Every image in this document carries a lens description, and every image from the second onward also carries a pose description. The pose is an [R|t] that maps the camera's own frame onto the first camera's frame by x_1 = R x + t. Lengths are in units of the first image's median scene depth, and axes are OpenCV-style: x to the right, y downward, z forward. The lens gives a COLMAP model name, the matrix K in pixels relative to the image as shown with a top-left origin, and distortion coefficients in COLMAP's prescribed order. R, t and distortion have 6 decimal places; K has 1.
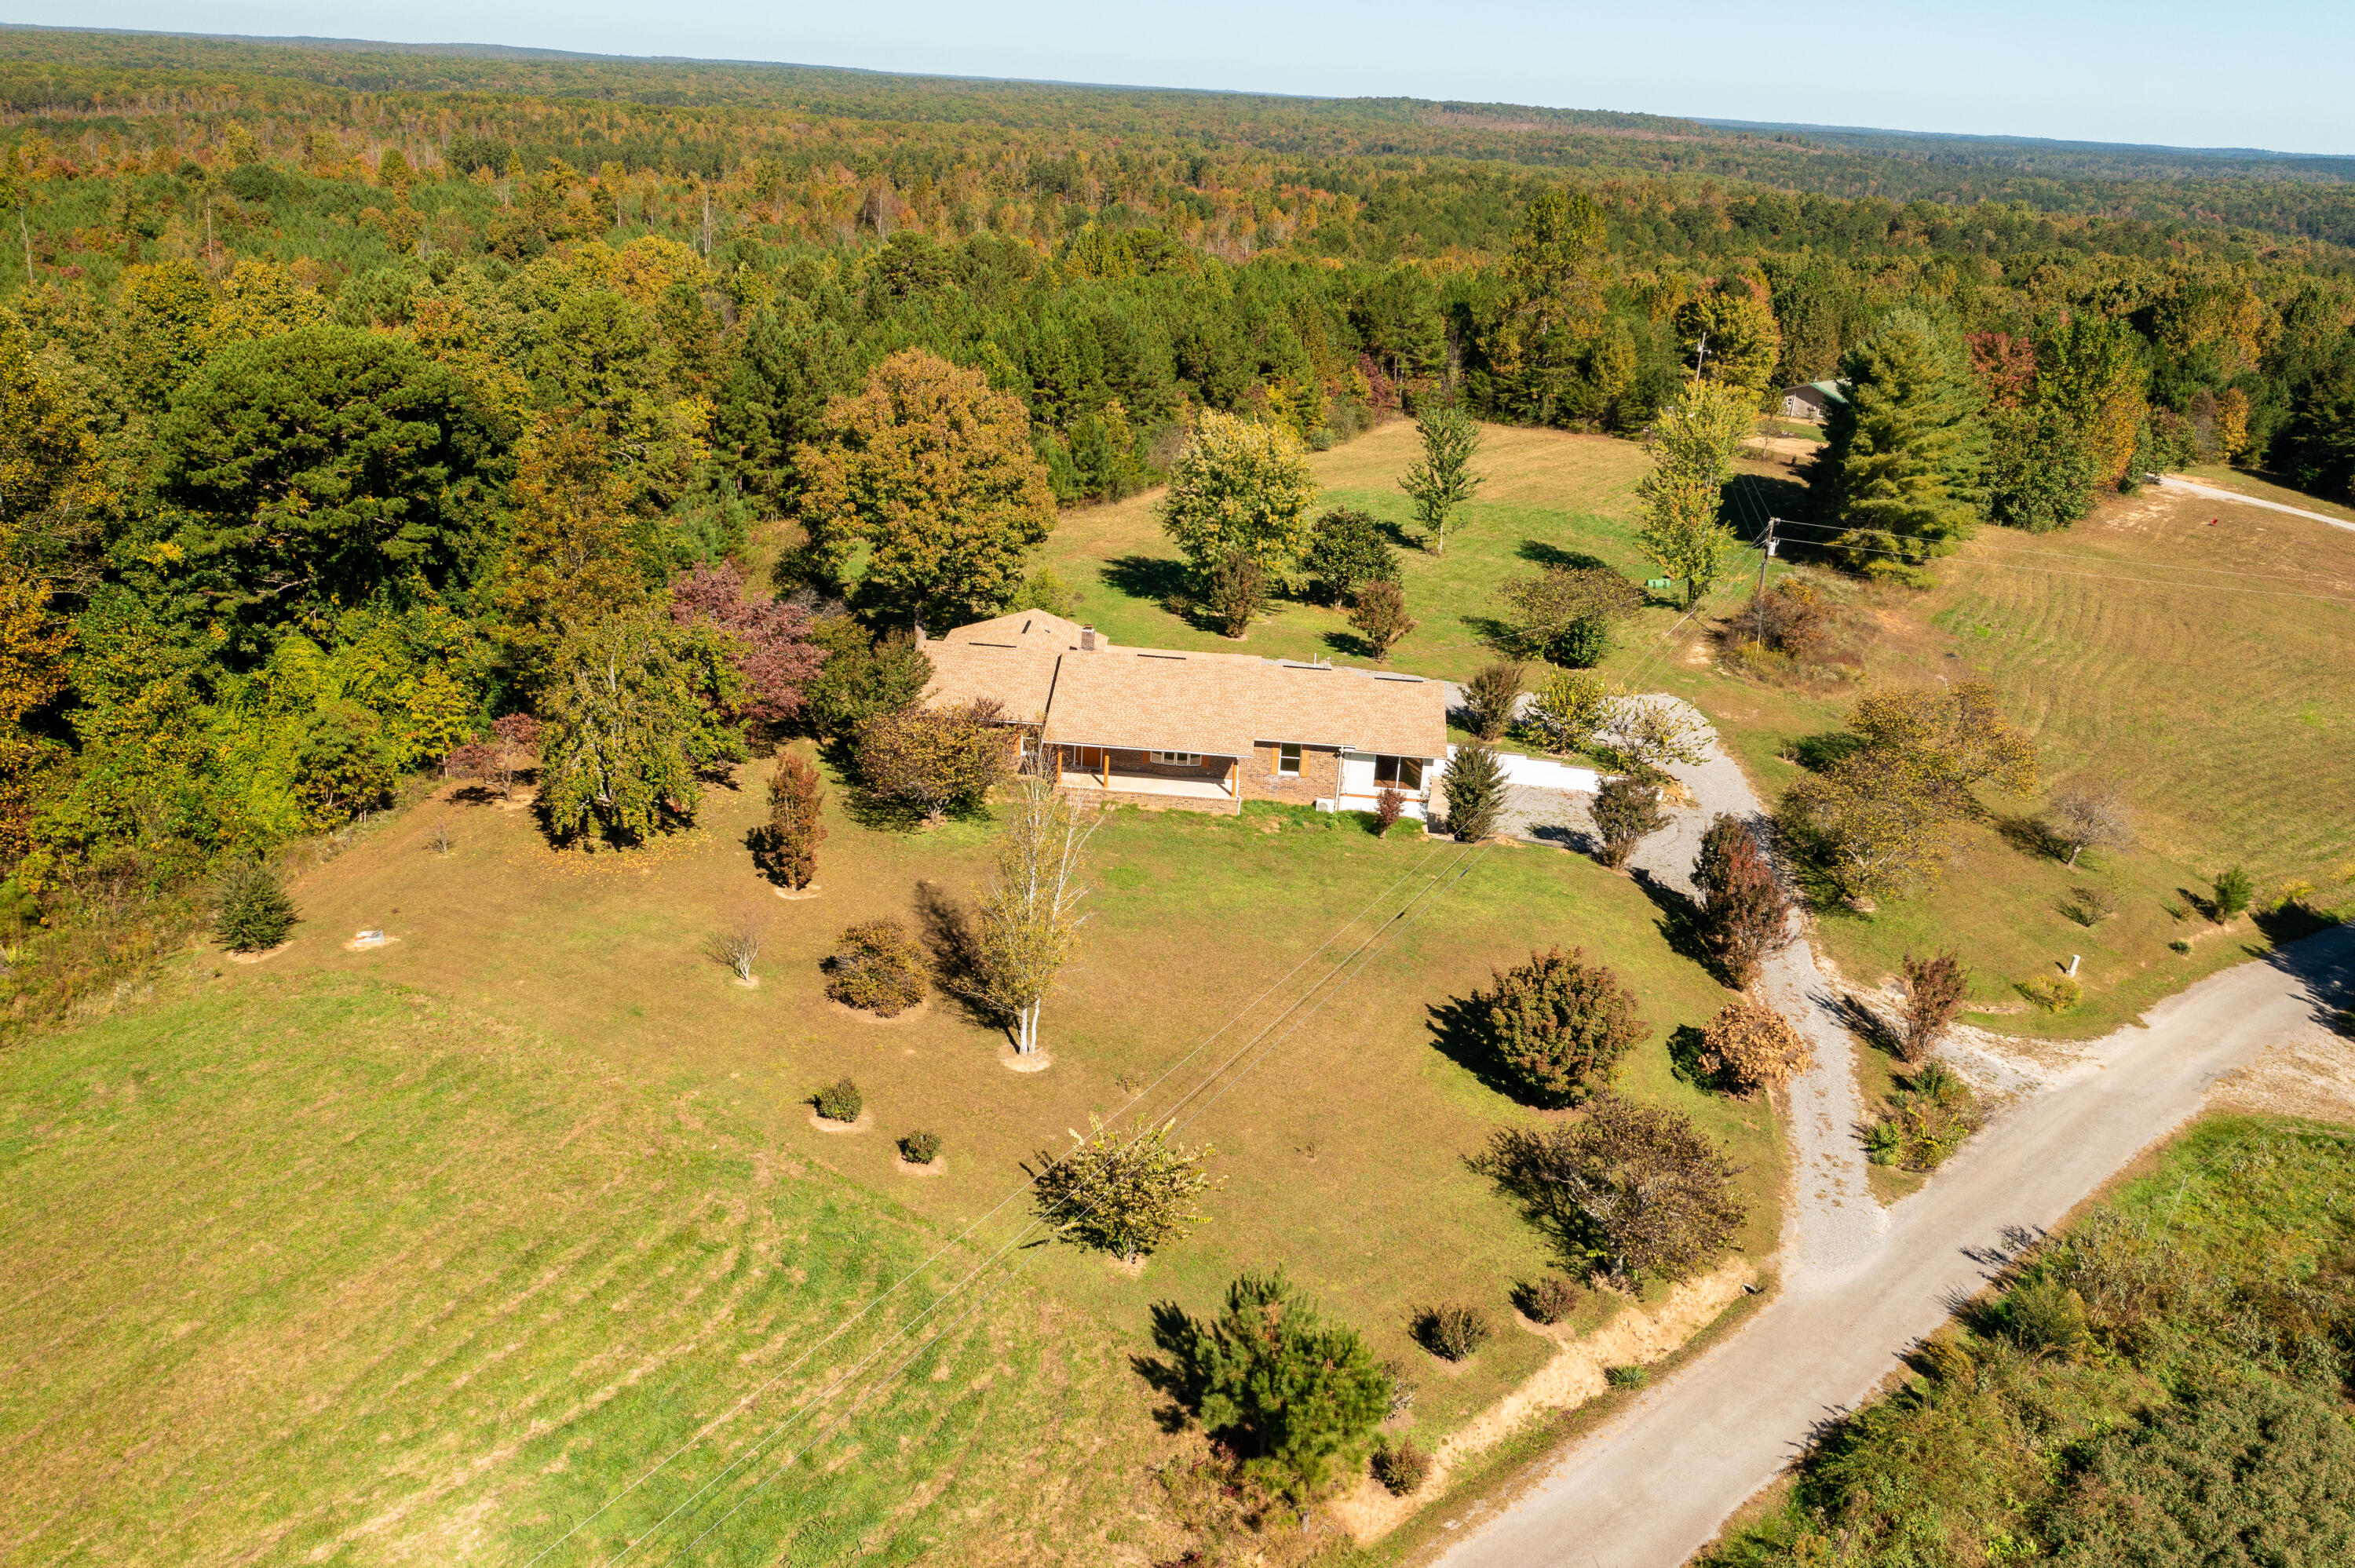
lens RADIAL K [[1886.9, 0, 1177.5], [0, 1886.9, 784.0], [0, 0, 1]] dist [0.000126, 0.003494]
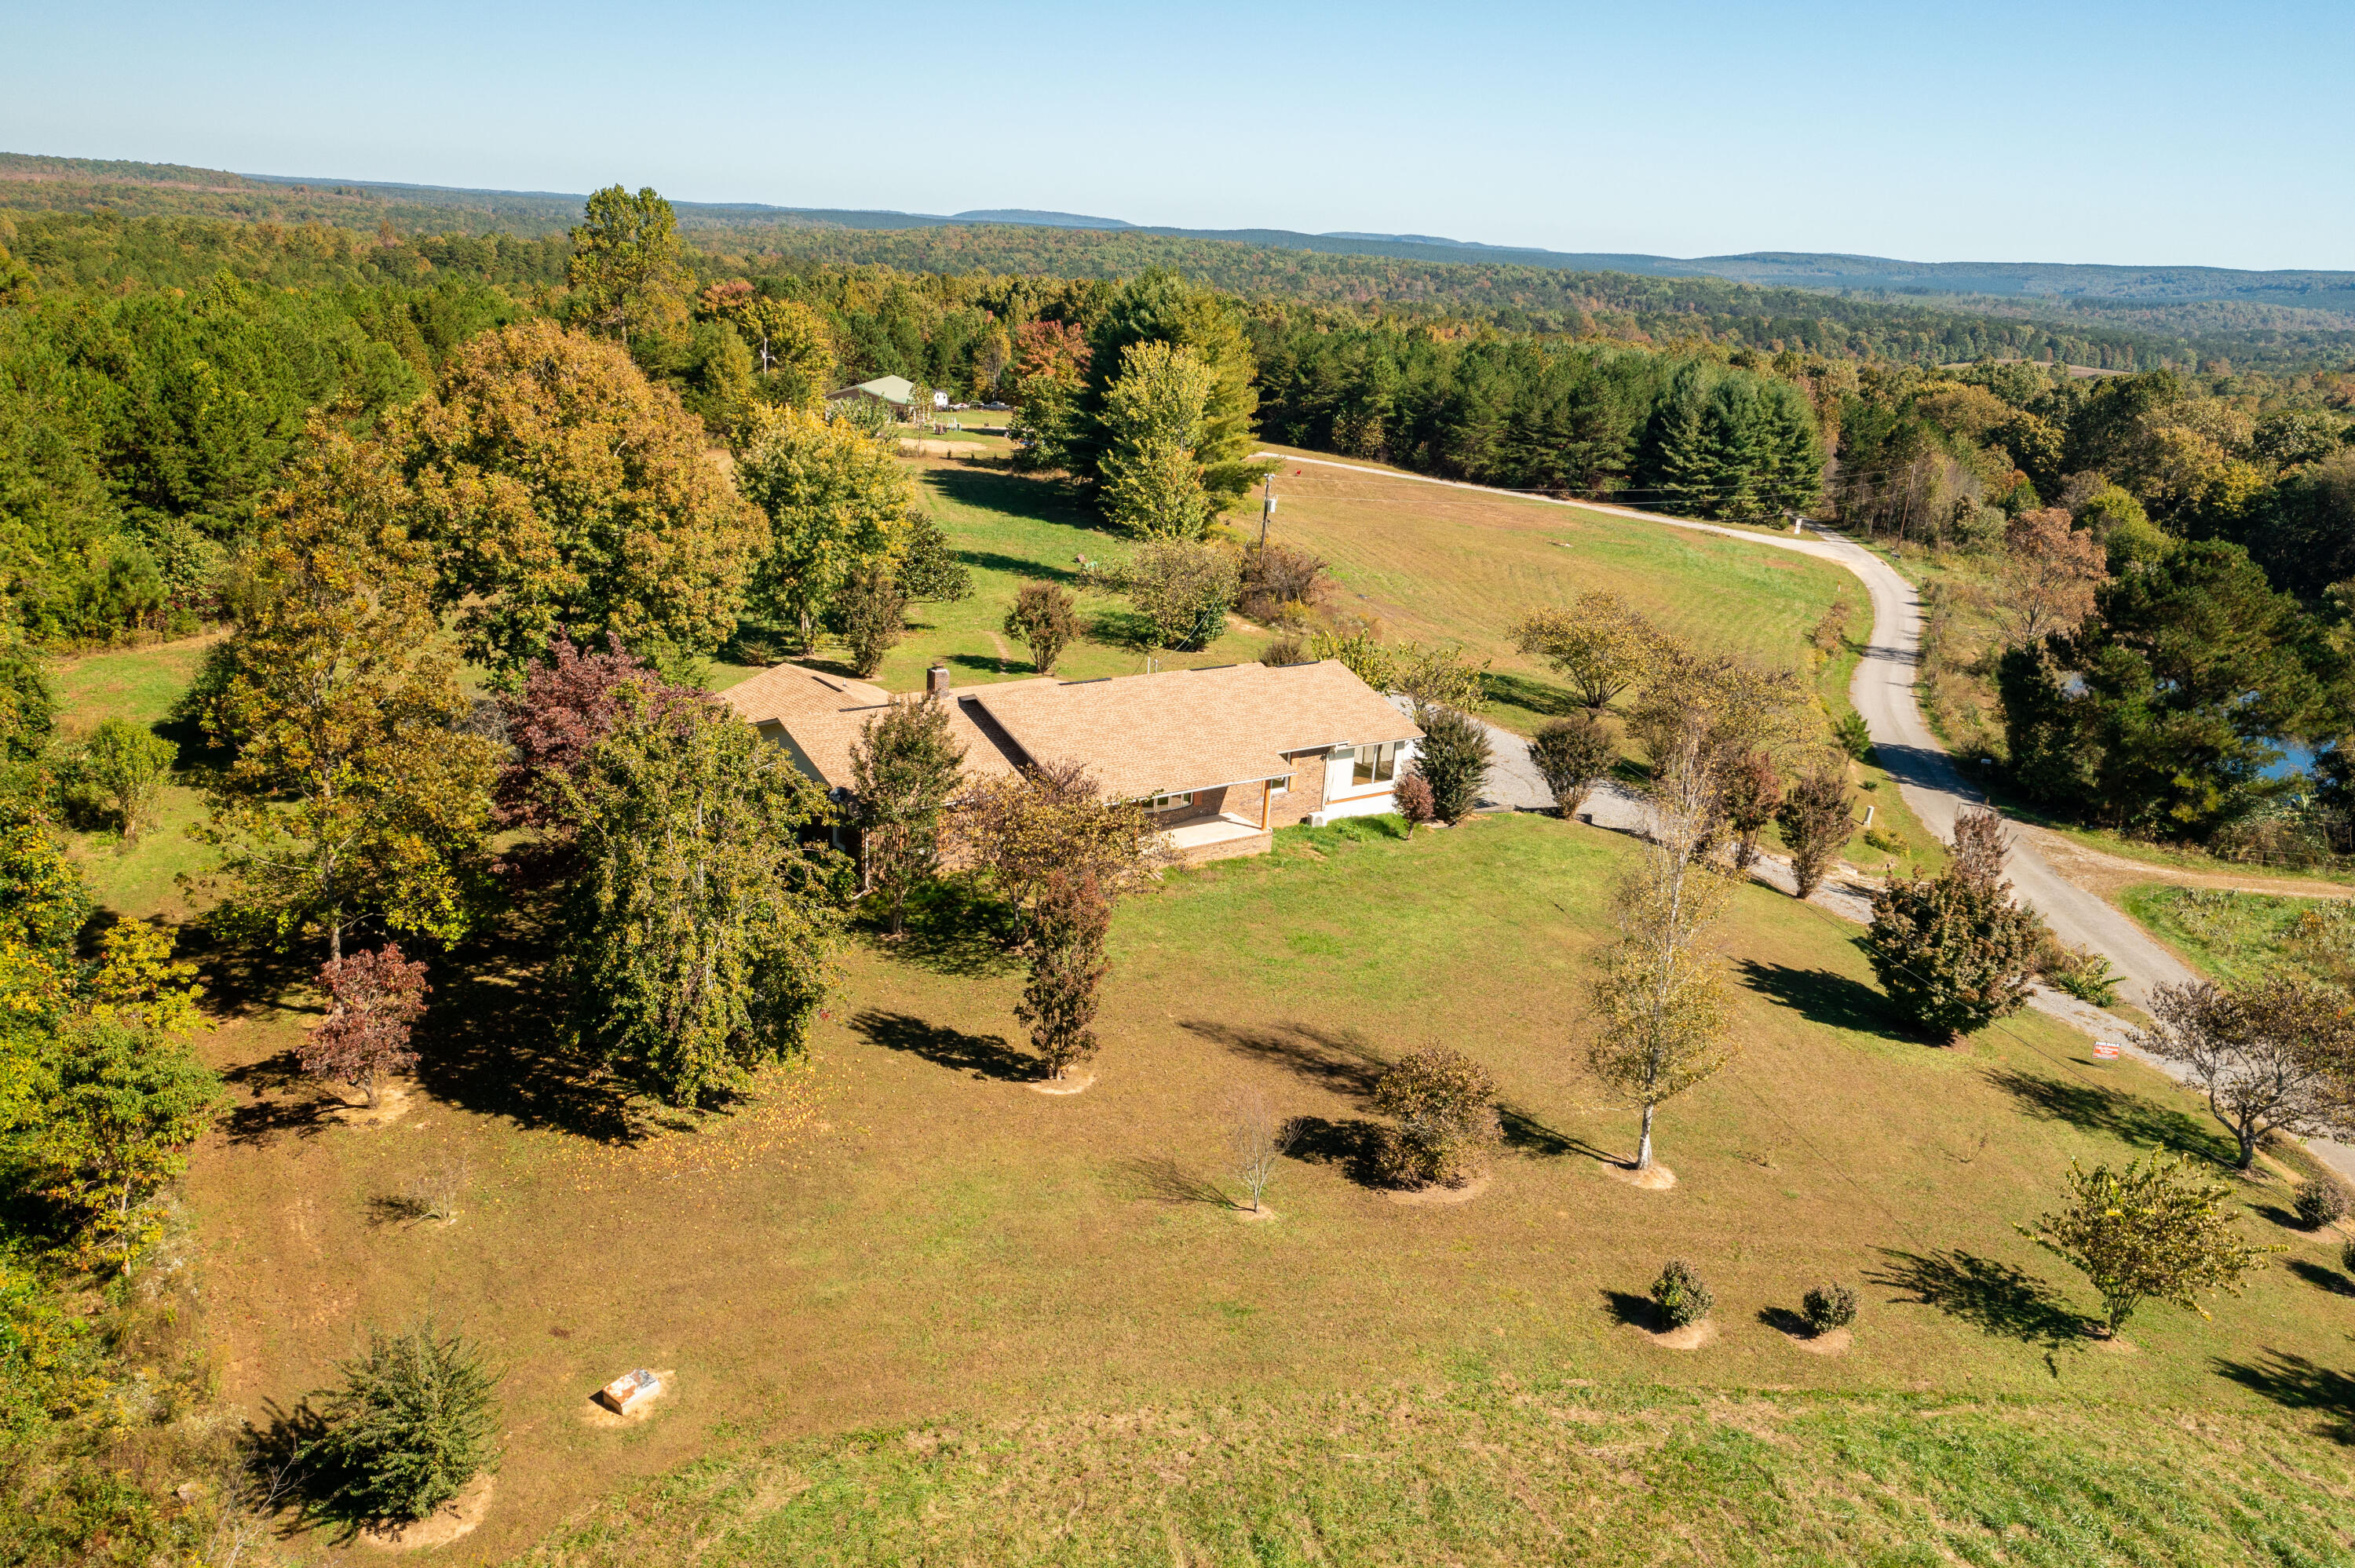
lens RADIAL K [[1886.9, 0, 1177.5], [0, 1886.9, 784.0], [0, 0, 1]] dist [0.000126, 0.003494]
pose [[0.749357, -0.200325, 0.631138, -0.328637], [0.218522, 0.974557, 0.049873, -0.039575], [-0.625070, 0.100545, 0.774066, 0.266889]]
